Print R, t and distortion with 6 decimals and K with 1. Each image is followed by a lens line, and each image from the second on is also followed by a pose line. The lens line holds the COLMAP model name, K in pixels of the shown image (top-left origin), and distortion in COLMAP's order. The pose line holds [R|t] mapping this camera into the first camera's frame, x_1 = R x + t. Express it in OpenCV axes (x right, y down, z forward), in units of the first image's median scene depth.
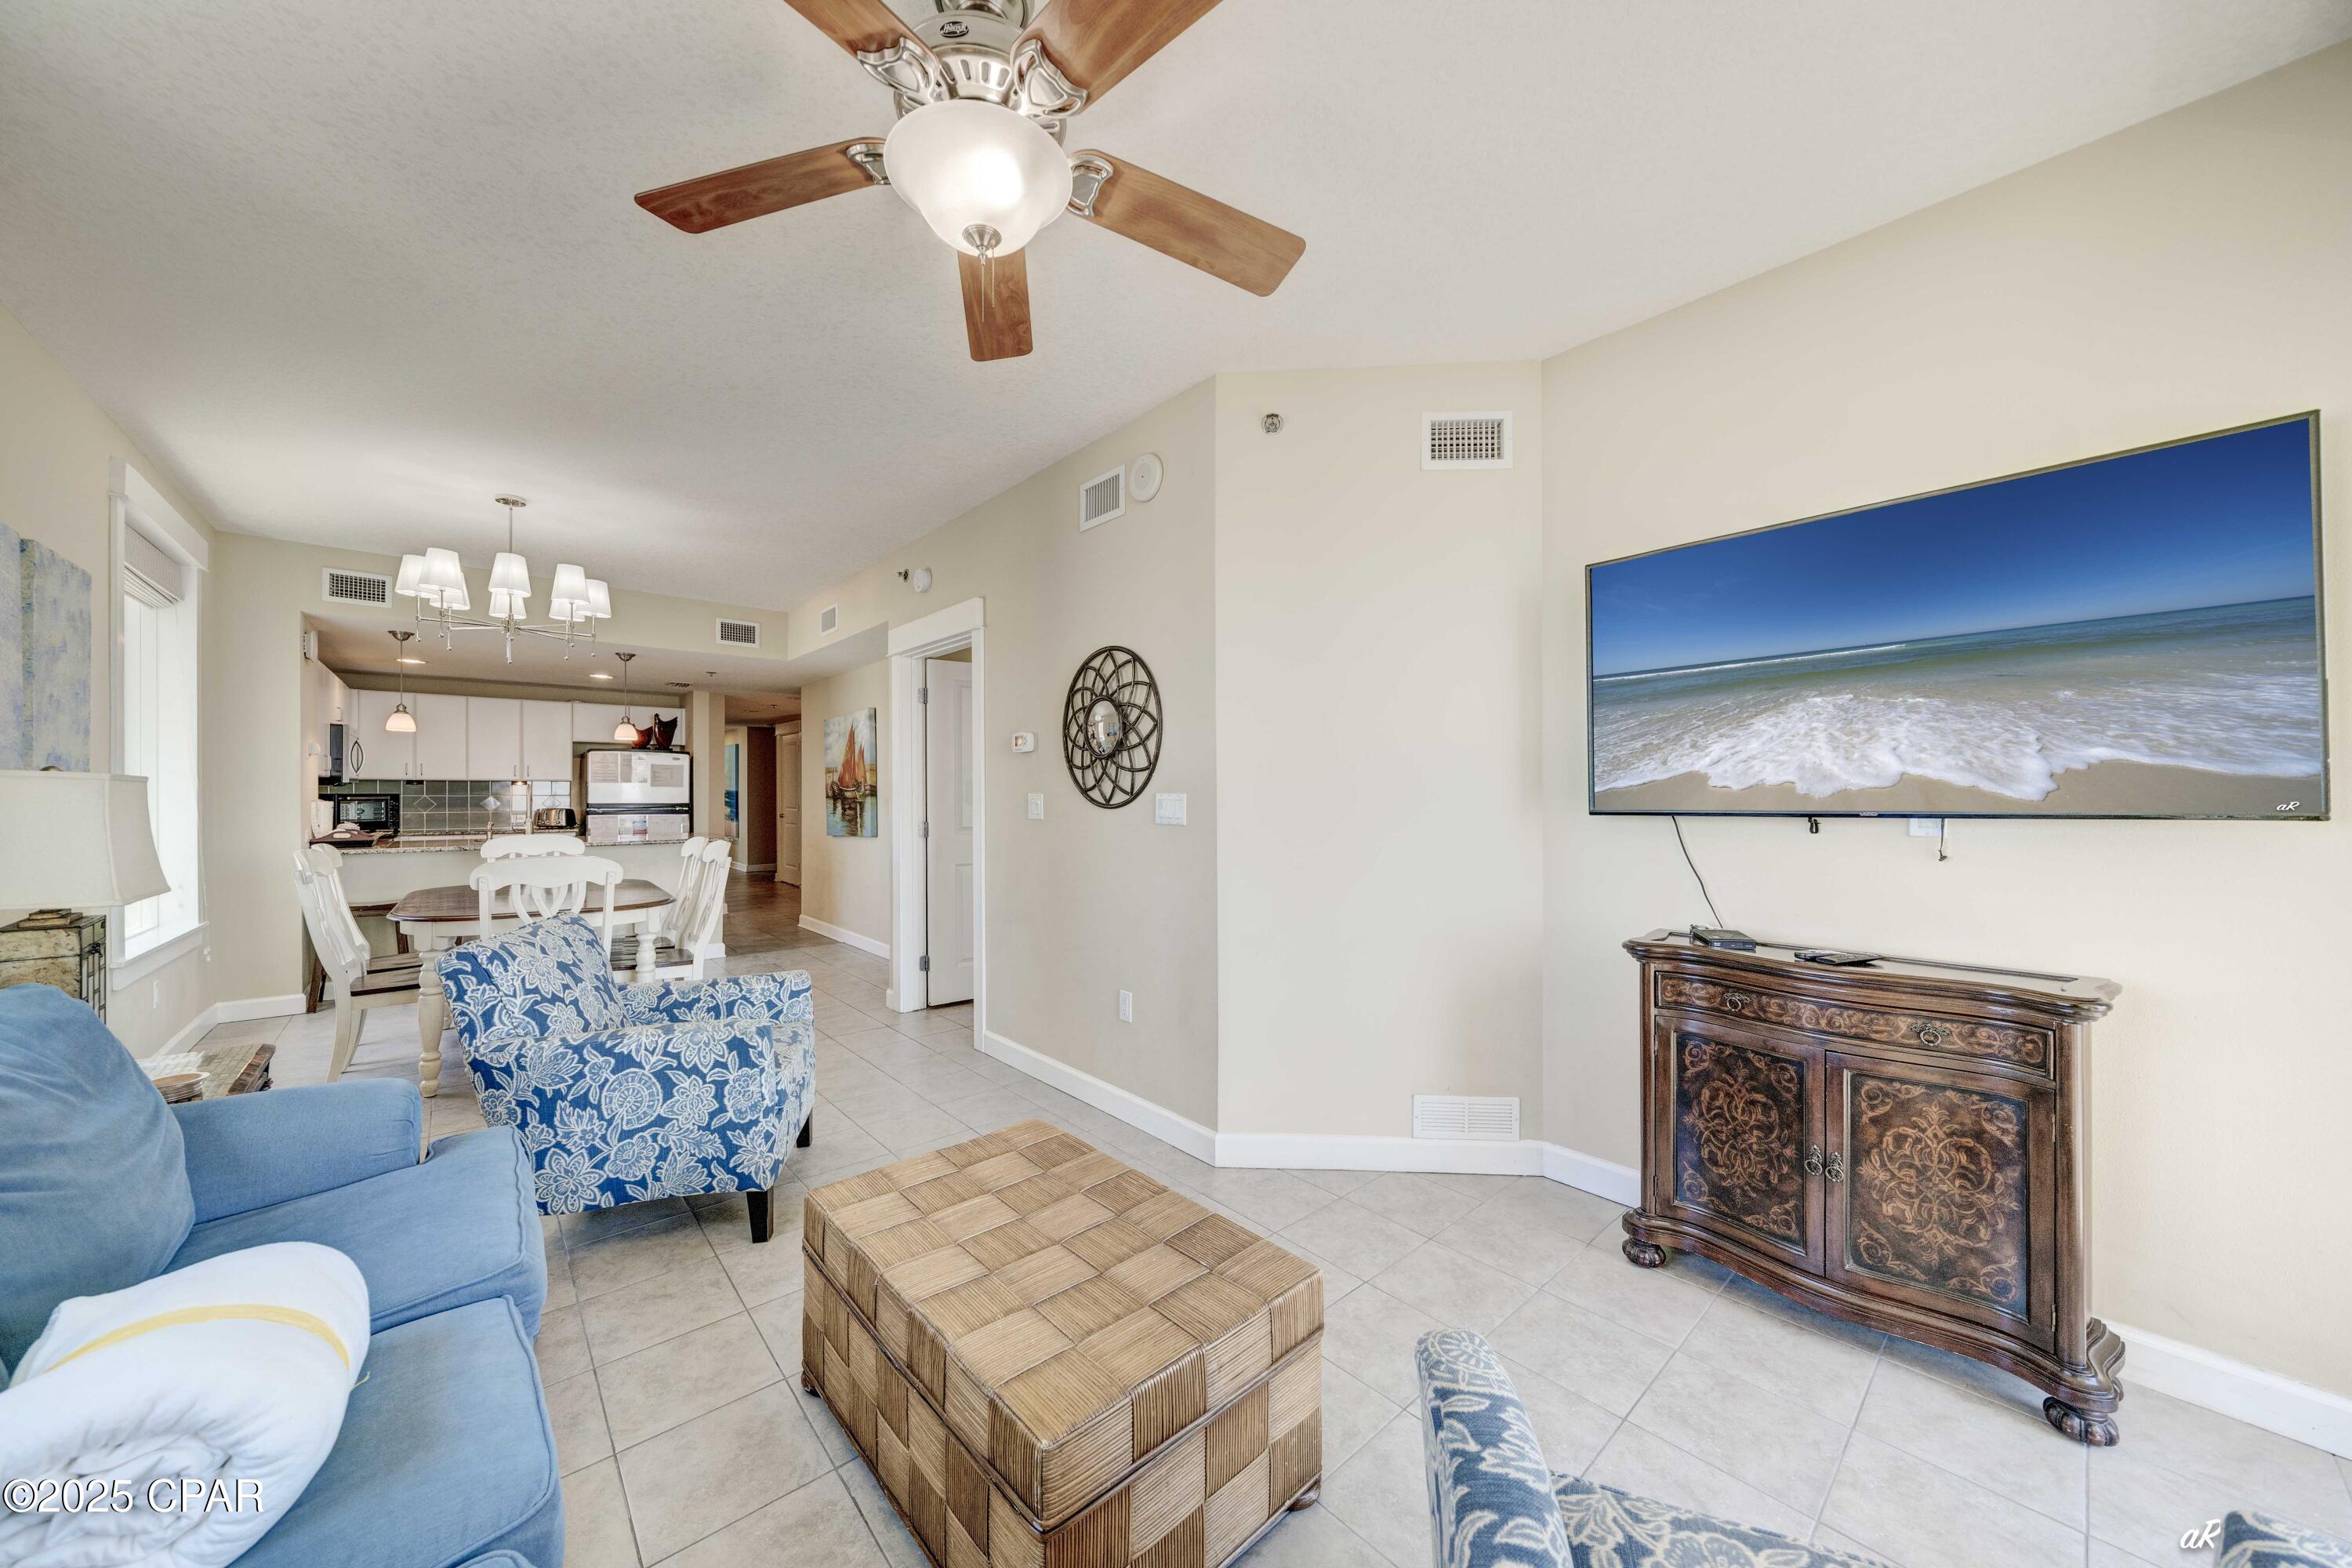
lens RADIAL K [[813.2, 0, 1176.0], [0, 813.2, 784.0], [0, 0, 1]] dist [-0.000056, 0.000049]
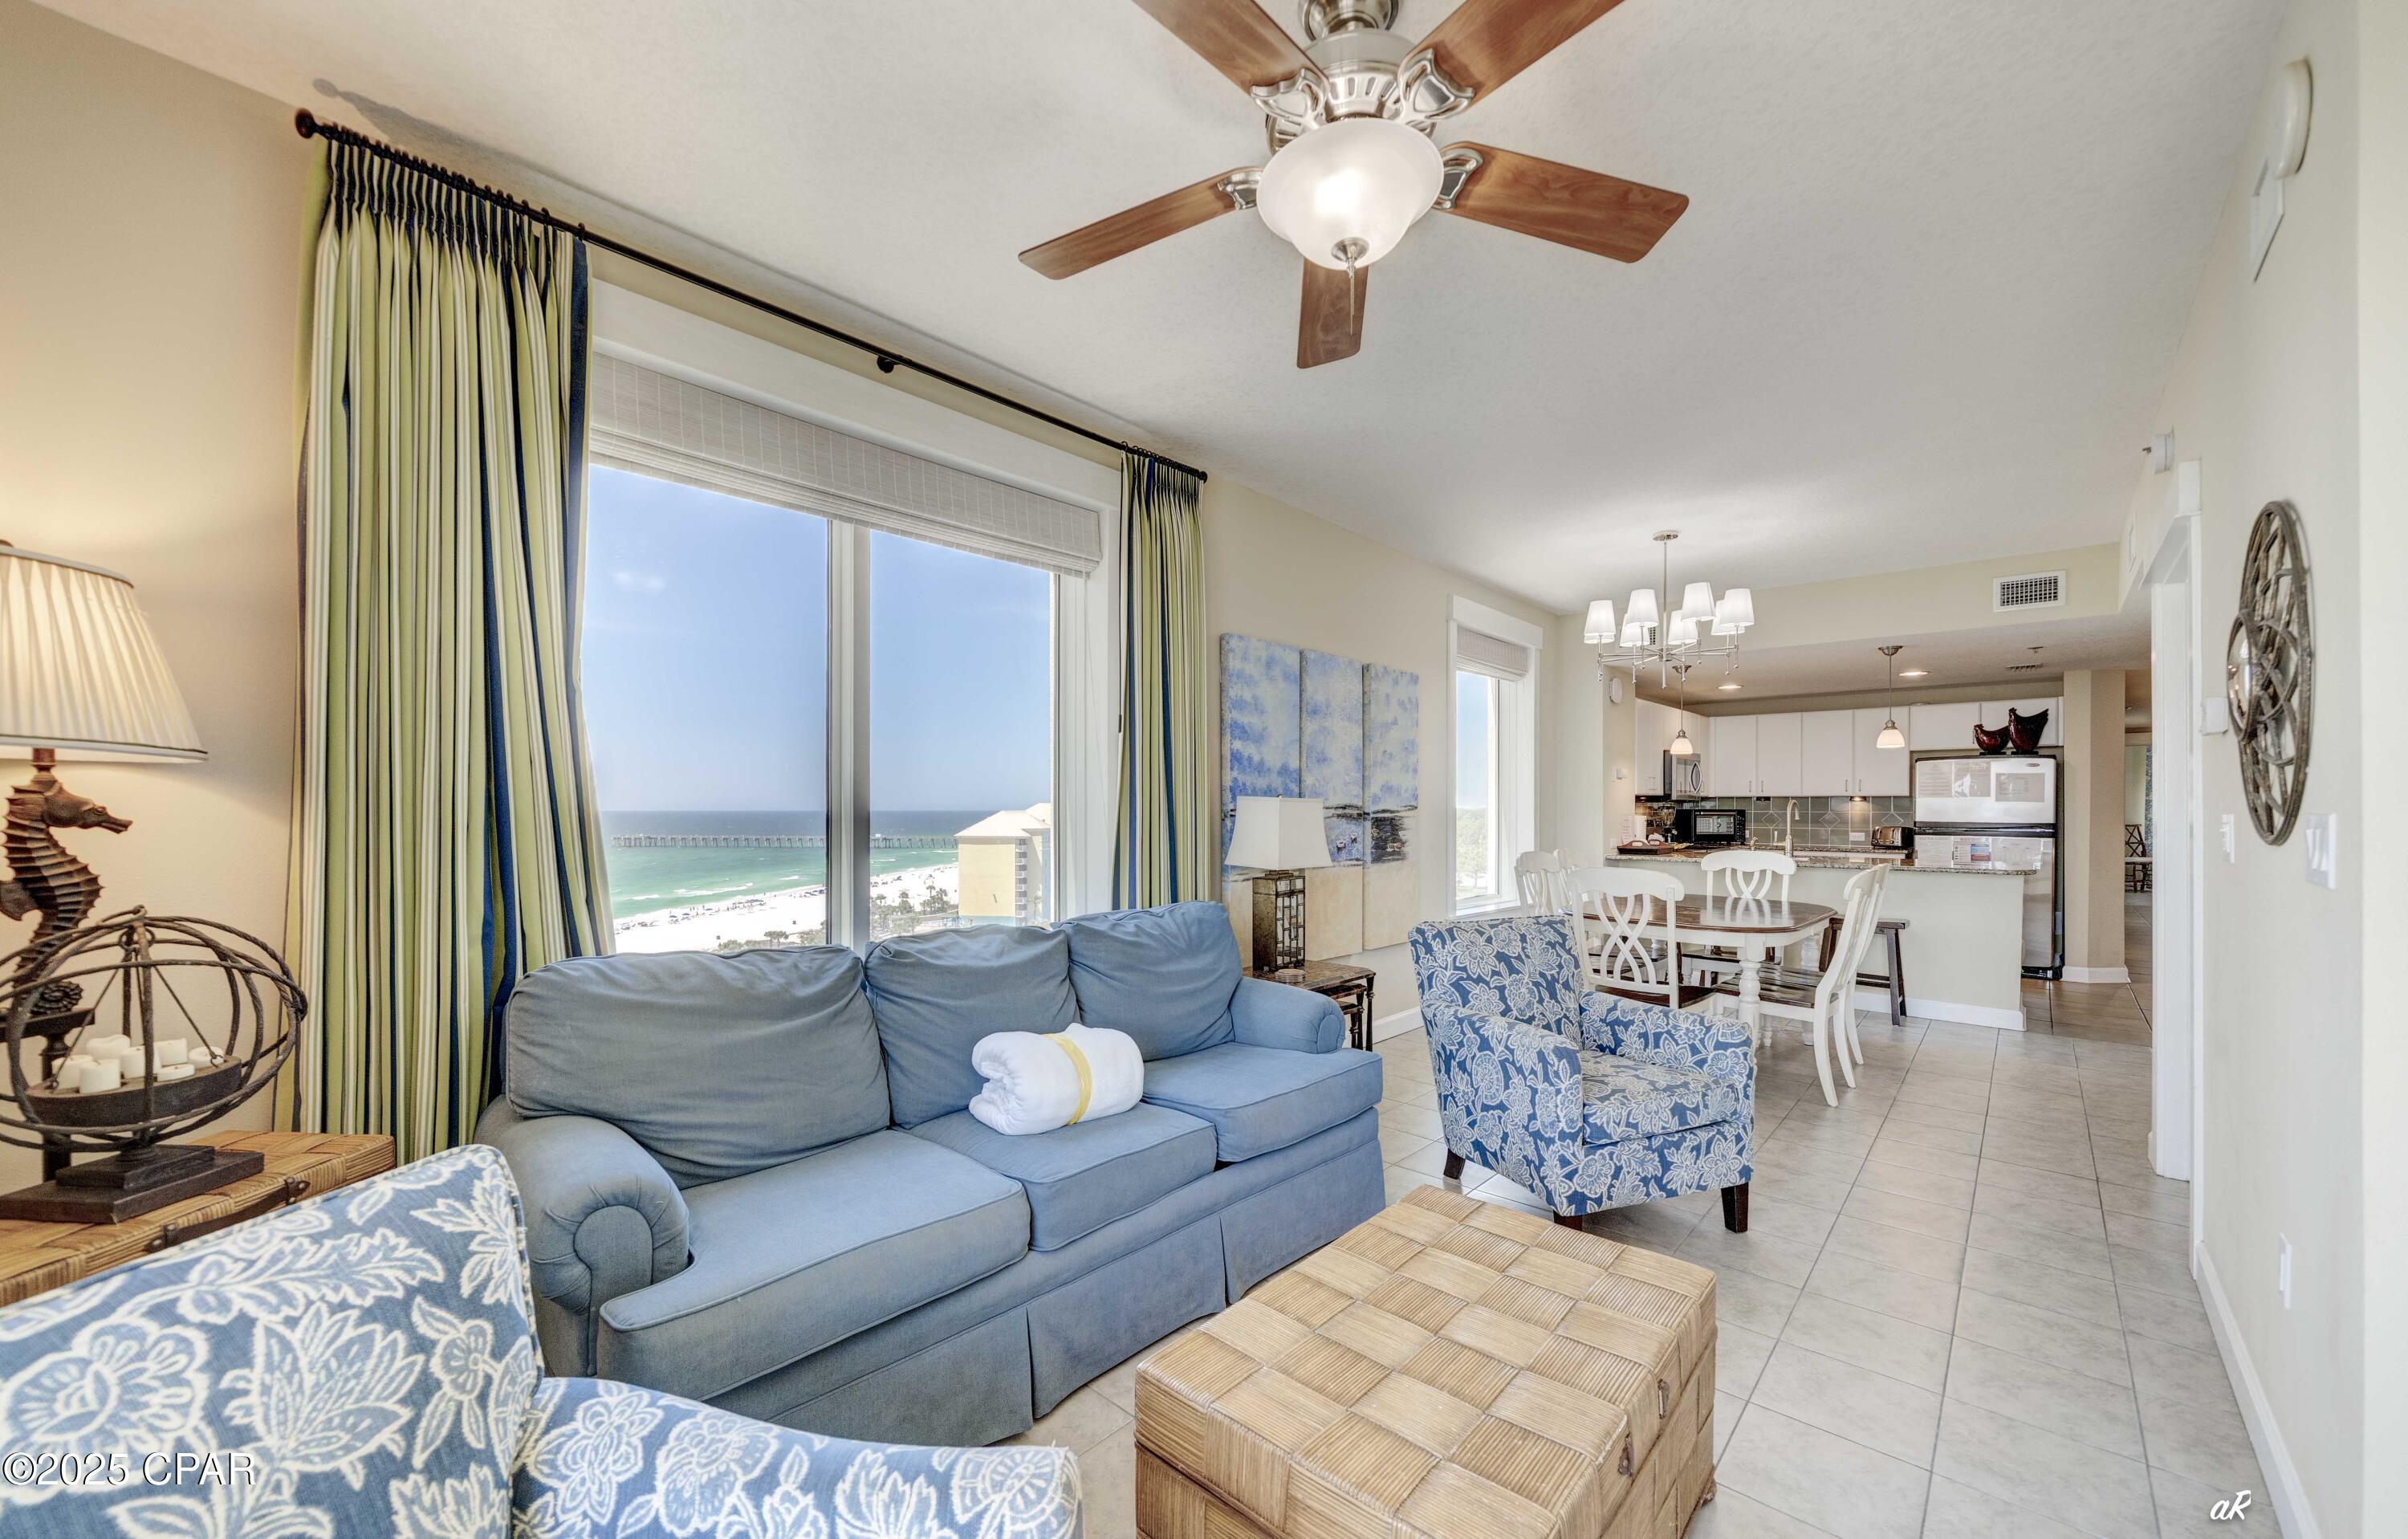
lens RADIAL K [[909.9, 0, 1188.8], [0, 909.9, 802.9], [0, 0, 1]] dist [-0.000838, -0.000048]
pose [[0.098350, -0.003519, -0.995146, 0.456904], [0.008147, 0.999963, -0.002731, 0.001691], [0.995118, -0.007839, 0.098375, 0.375772]]
